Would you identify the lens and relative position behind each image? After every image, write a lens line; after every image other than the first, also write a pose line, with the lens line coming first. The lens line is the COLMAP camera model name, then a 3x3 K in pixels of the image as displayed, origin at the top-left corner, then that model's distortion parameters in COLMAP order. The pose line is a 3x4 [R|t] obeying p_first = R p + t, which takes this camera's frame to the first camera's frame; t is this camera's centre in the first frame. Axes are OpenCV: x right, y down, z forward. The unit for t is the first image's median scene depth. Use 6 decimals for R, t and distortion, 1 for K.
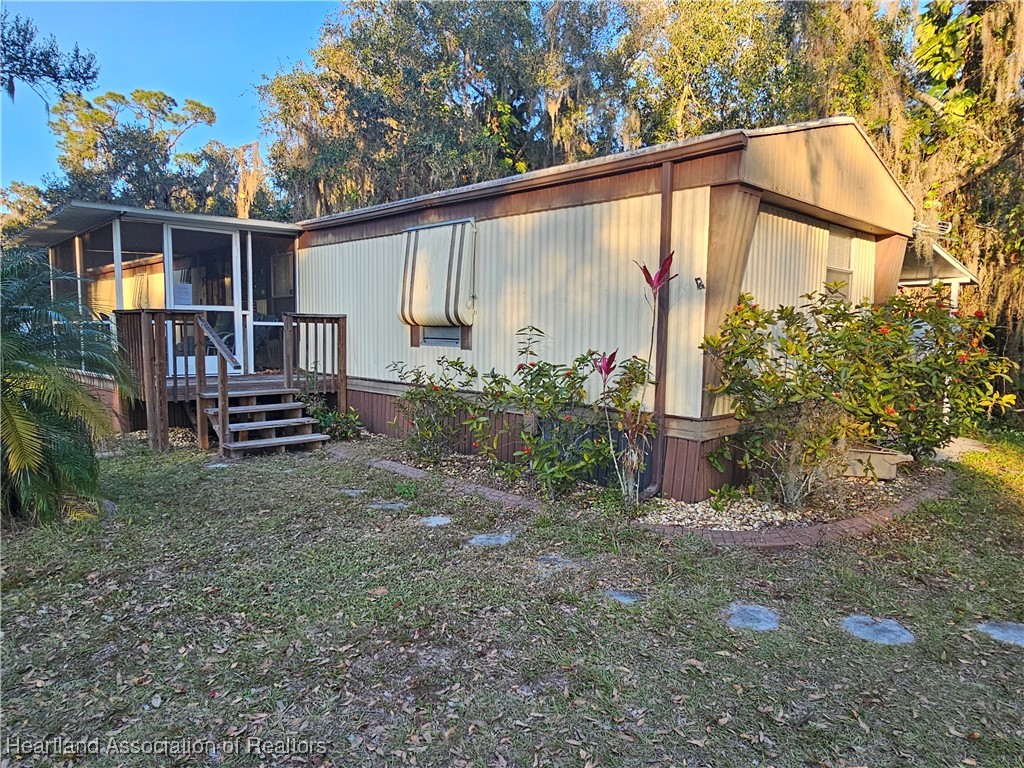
lens RADIAL K [[682.7, 0, 510.4], [0, 682.7, 386.7], [0, 0, 1]] dist [0.008183, 0.002264]
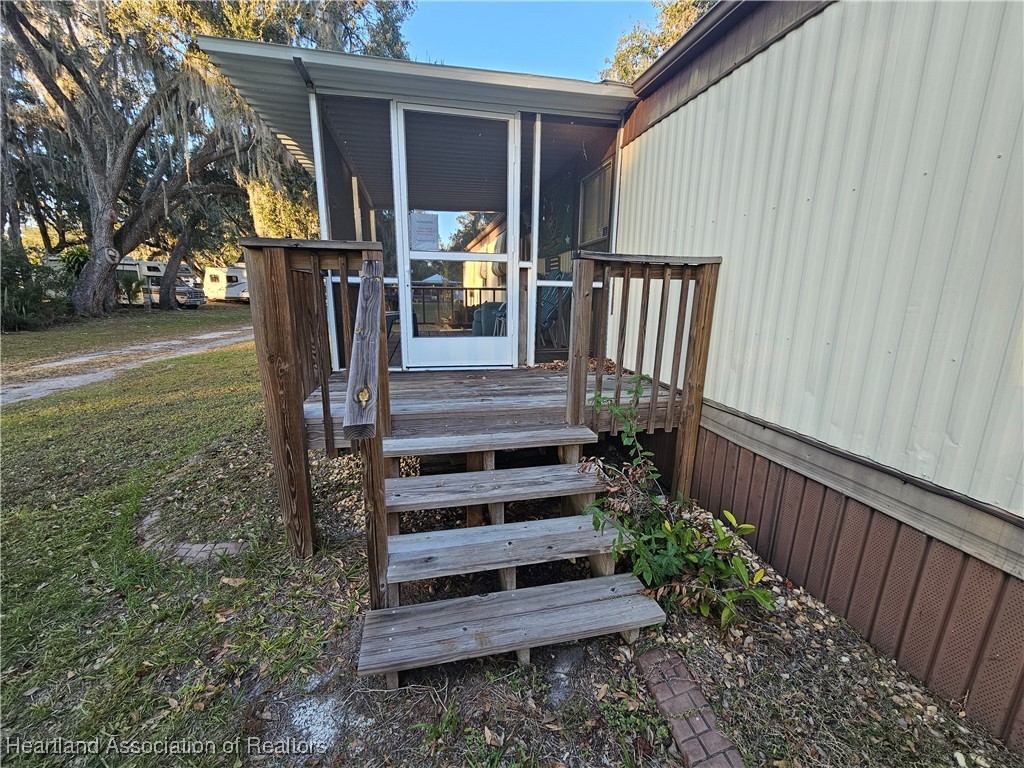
lens RADIAL K [[415.1, 0, 508.3], [0, 415.1, 384.4], [0, 0, 1]] dist [0.004745, -0.000229]
pose [[0.850329, 0.115254, -0.513476, -0.209359], [-0.045550, 0.988180, 0.146375, -0.059572], [0.524277, -0.101078, 0.845528, 0.700163]]
